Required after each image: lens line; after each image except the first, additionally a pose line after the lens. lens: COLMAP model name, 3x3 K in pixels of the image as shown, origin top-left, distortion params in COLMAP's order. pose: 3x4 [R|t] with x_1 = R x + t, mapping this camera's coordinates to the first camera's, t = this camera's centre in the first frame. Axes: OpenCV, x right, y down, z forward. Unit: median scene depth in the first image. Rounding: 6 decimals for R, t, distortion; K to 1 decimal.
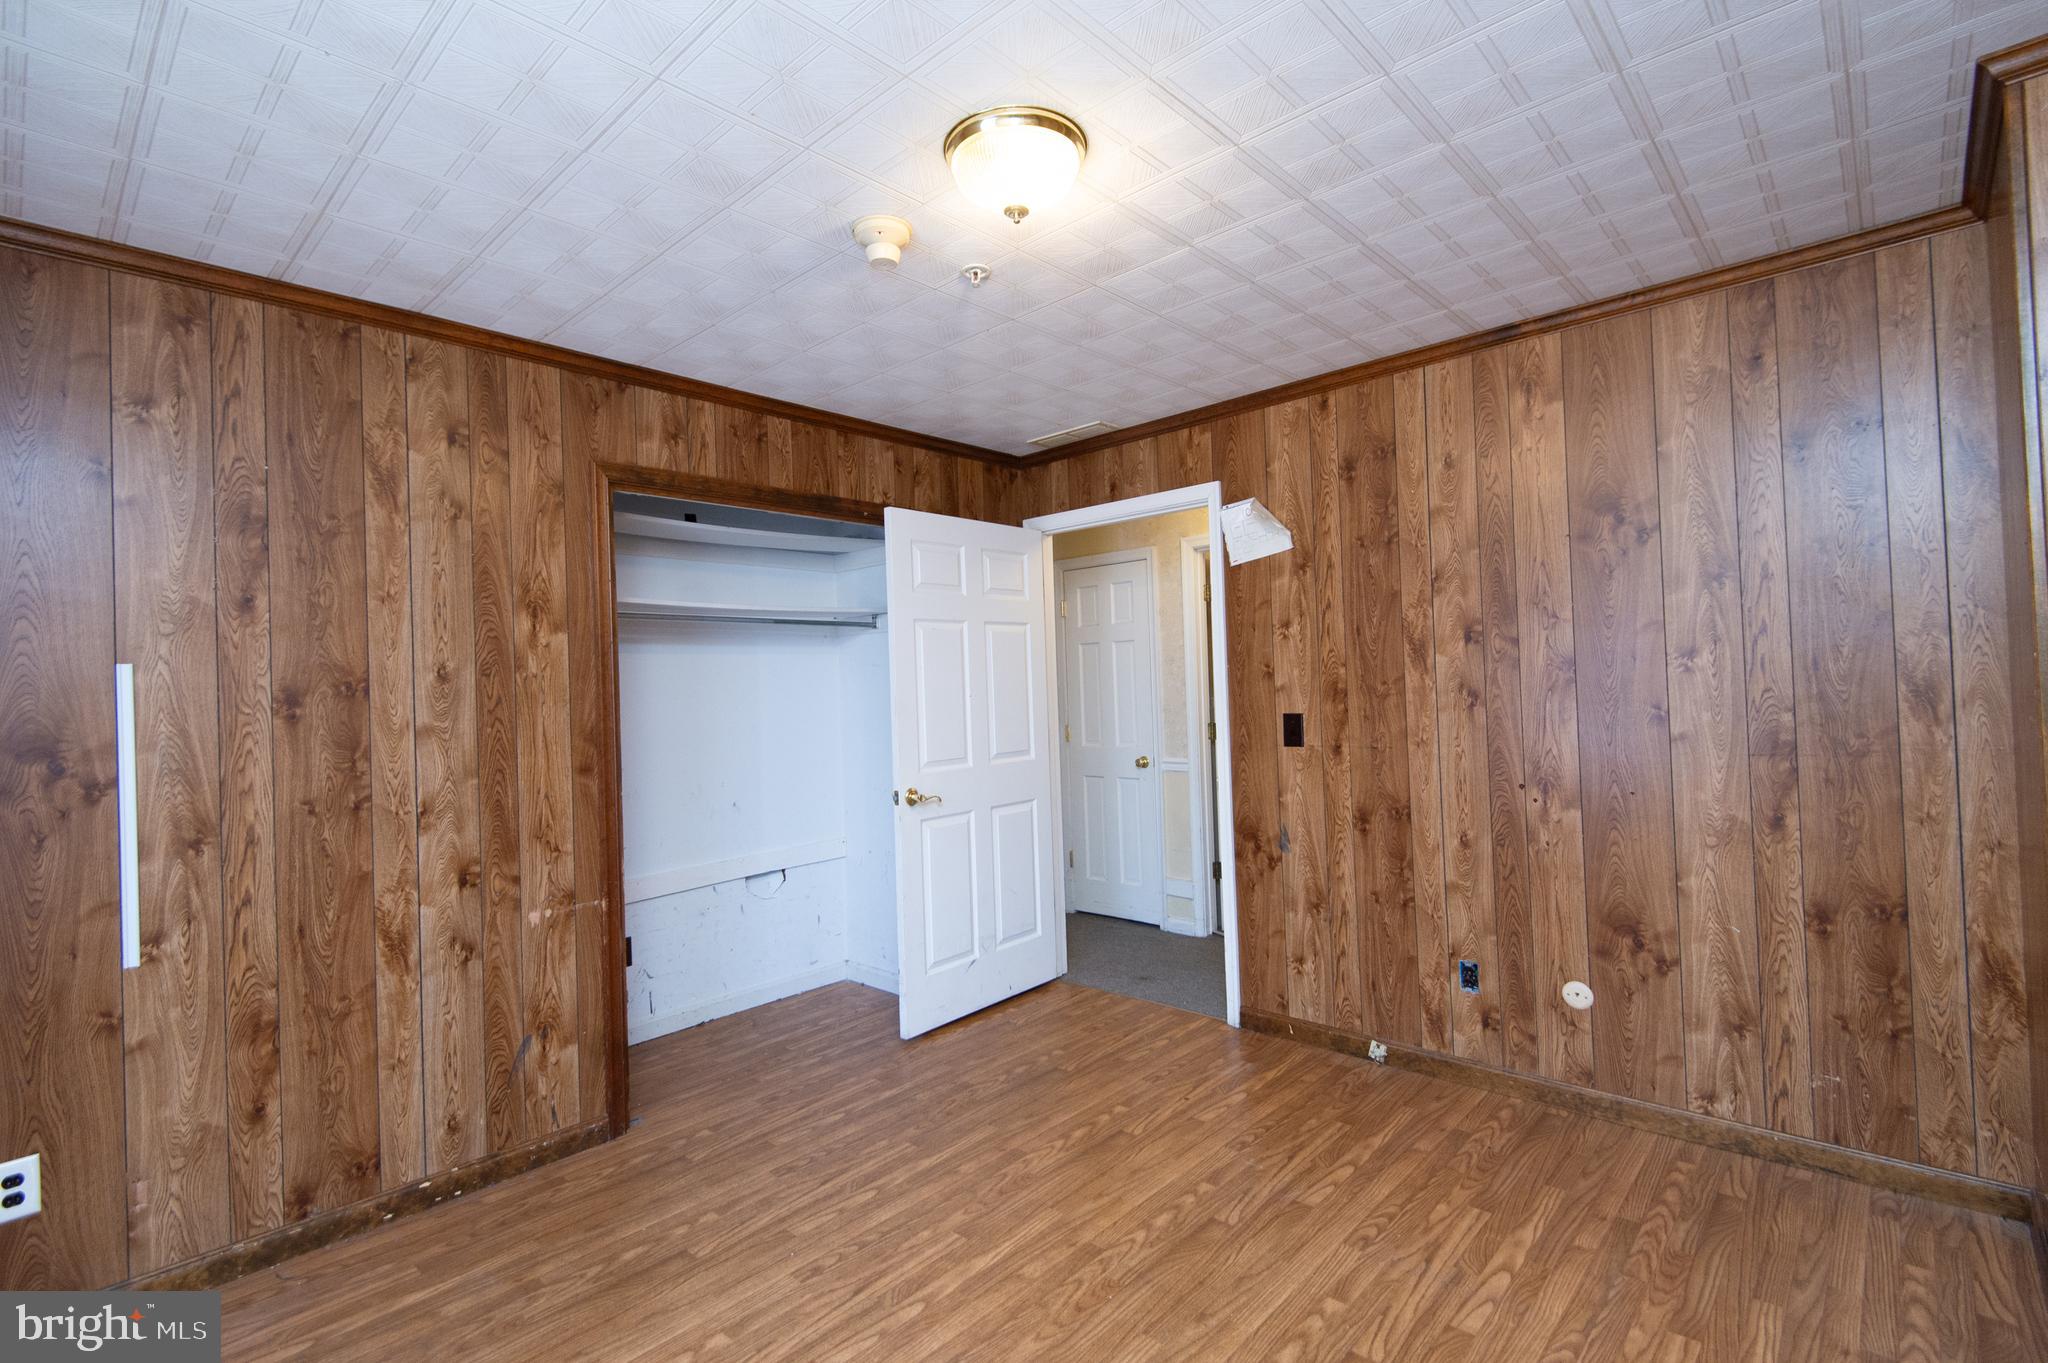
lens RADIAL K [[924.5, 0, 1033.6], [0, 924.5, 687.3], [0, 0, 1]] dist [0.018852, -0.011651]
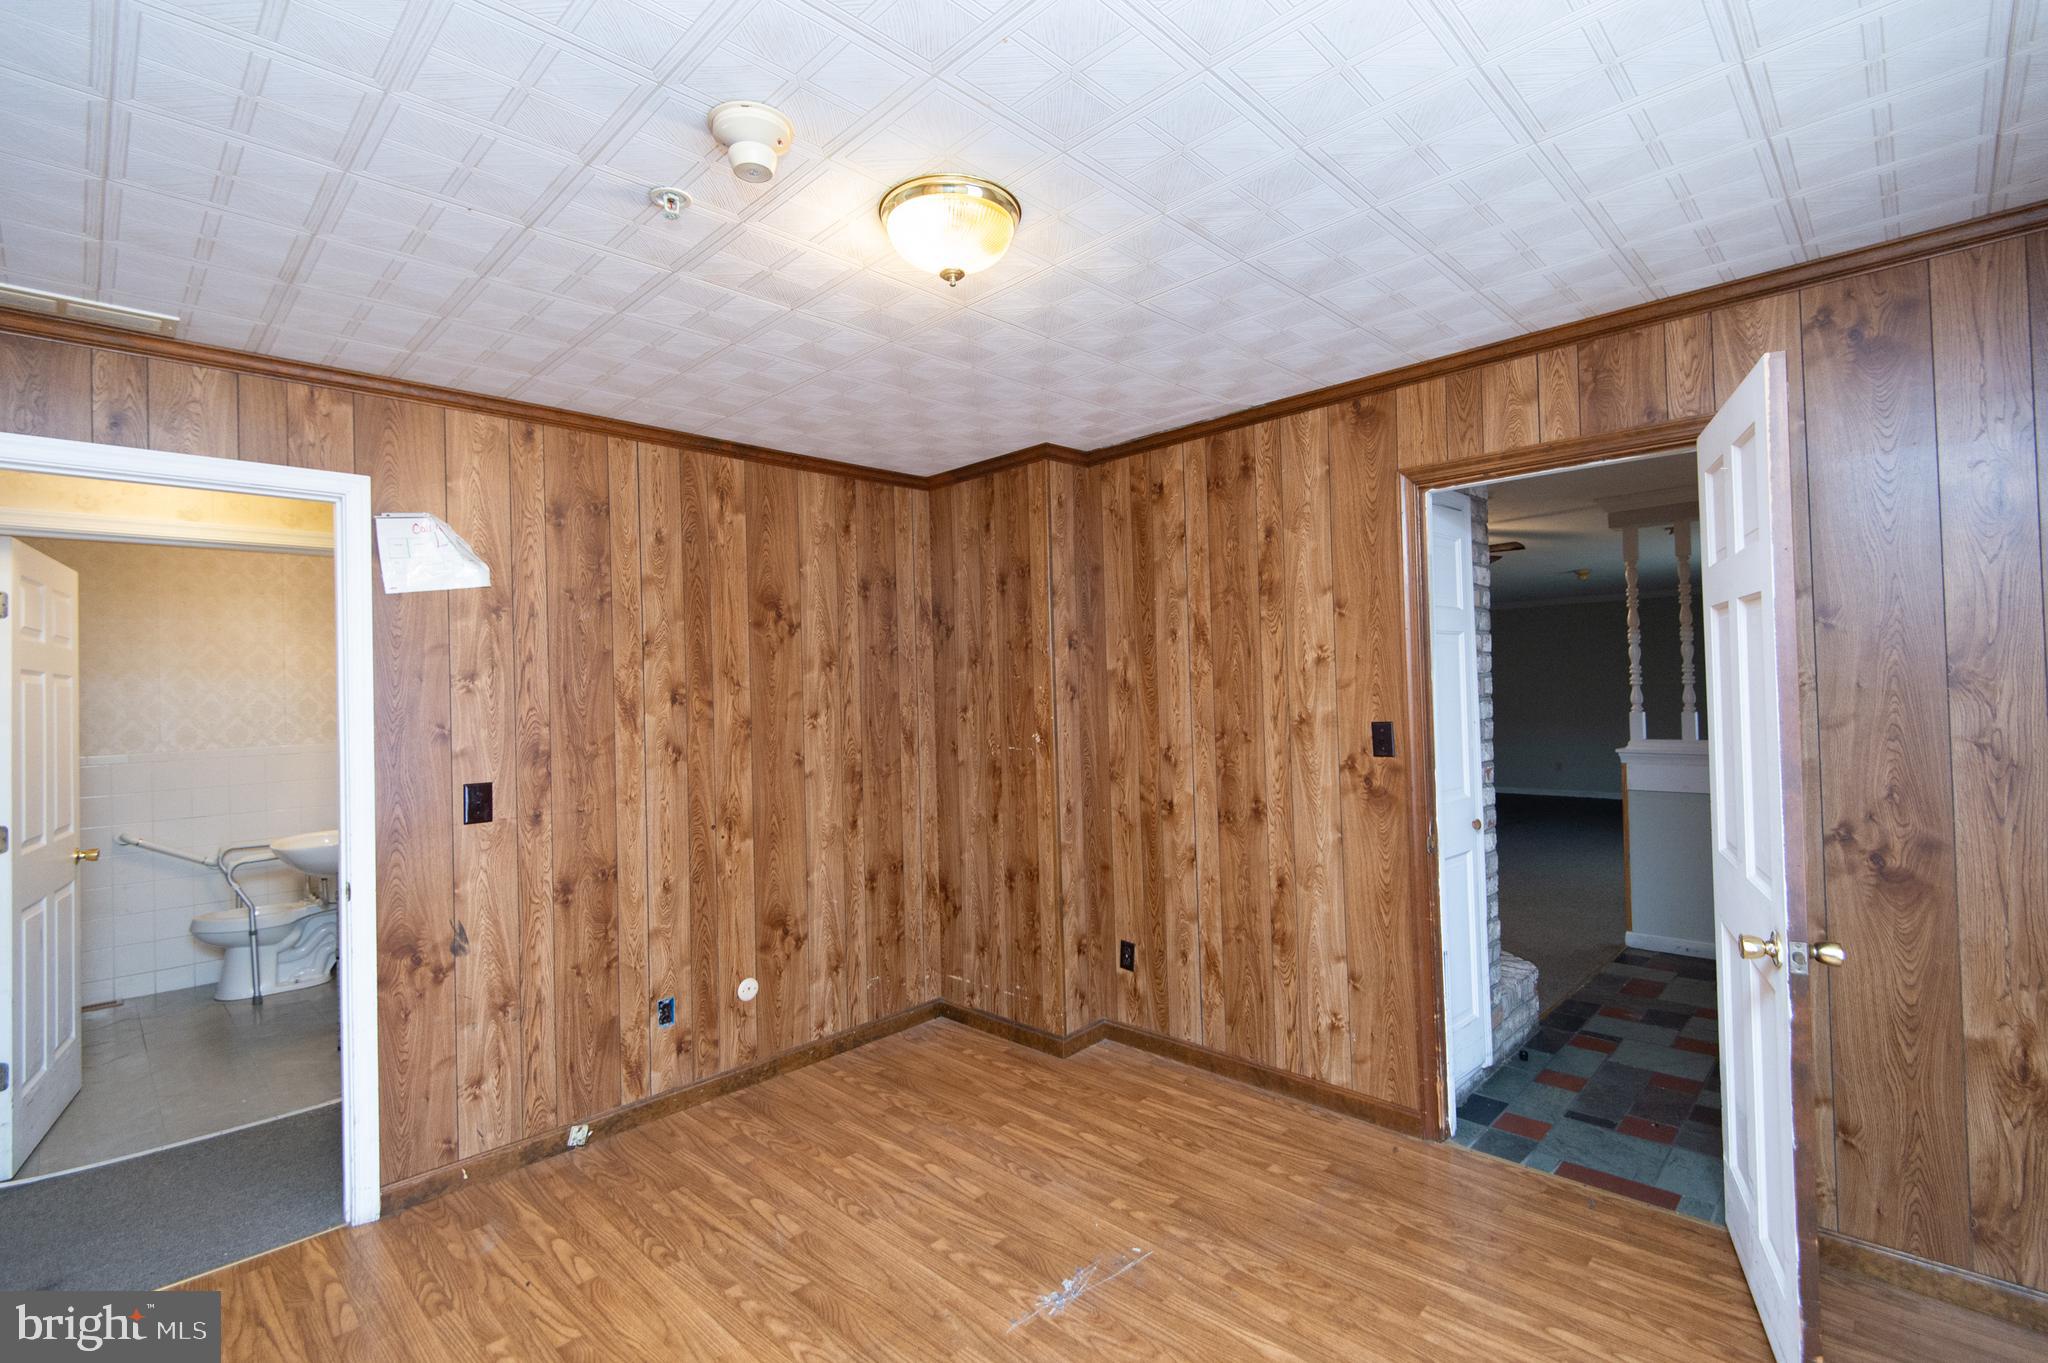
lens RADIAL K [[924.5, 0, 1028.6], [0, 924.5, 677.0], [0, 0, 1]] dist [0.018852, -0.011651]
pose [[0.033676, 0.042548, 0.998527, -0.607146], [0.022008, 0.998820, -0.043303, -0.022575], [-0.999190, 0.023434, 0.032700, 0.529437]]
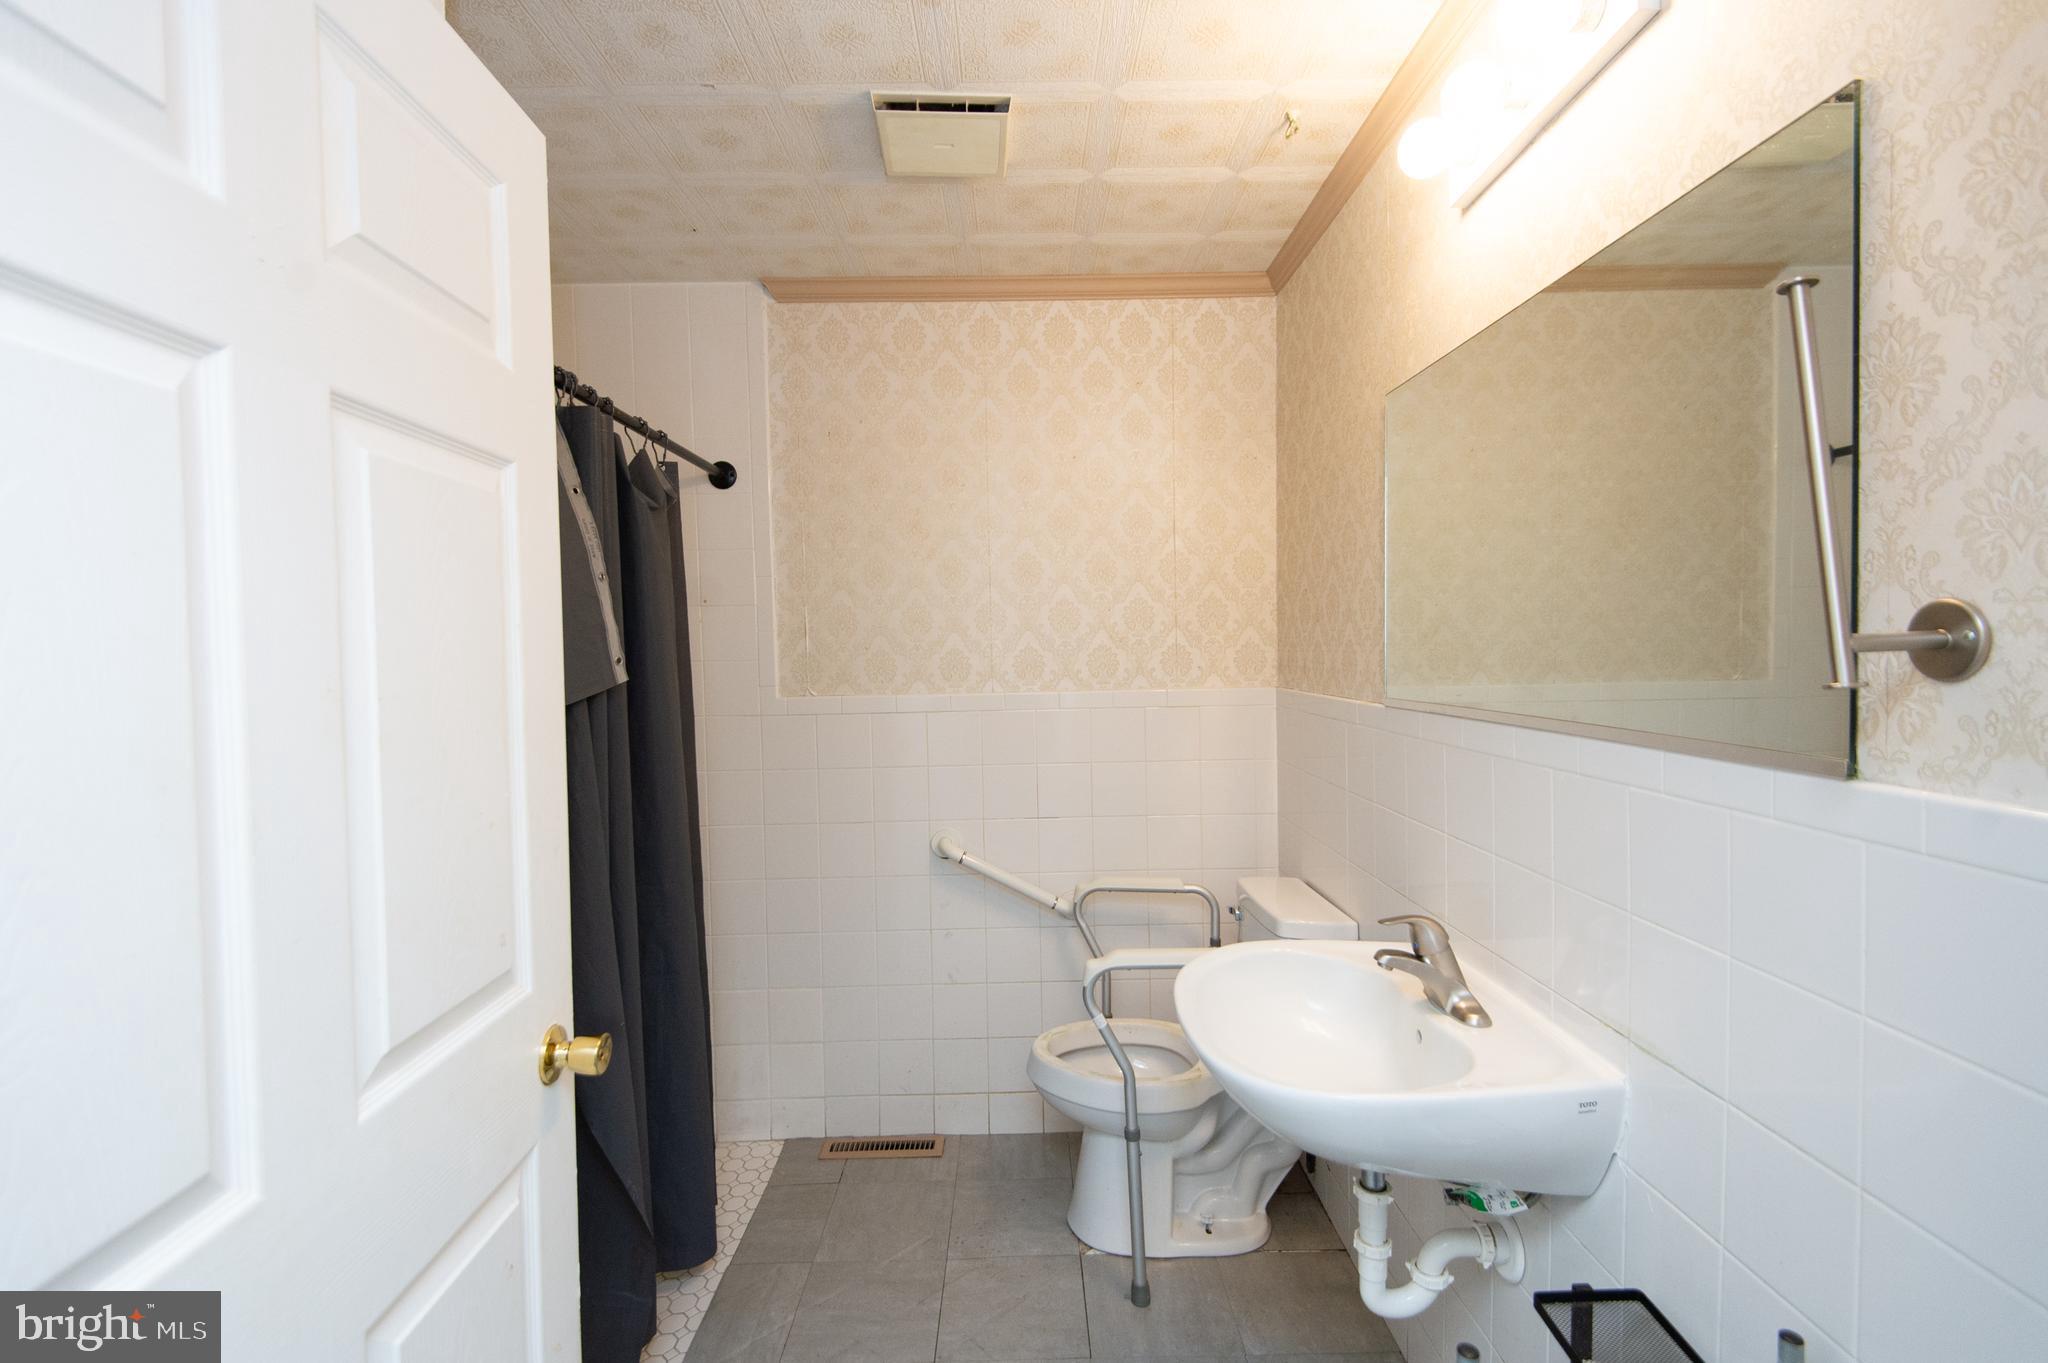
lens RADIAL K [[924.5, 0, 1023.1], [0, 924.5, 678.0], [0, 0, 1]] dist [0.018852, -0.011651]
pose [[0.733989, -0.009475, 0.679095, -0.103352], [-0.009485, 0.999662, 0.024199, -0.026633], [-0.679095, -0.024203, 0.733651, 0.986418]]
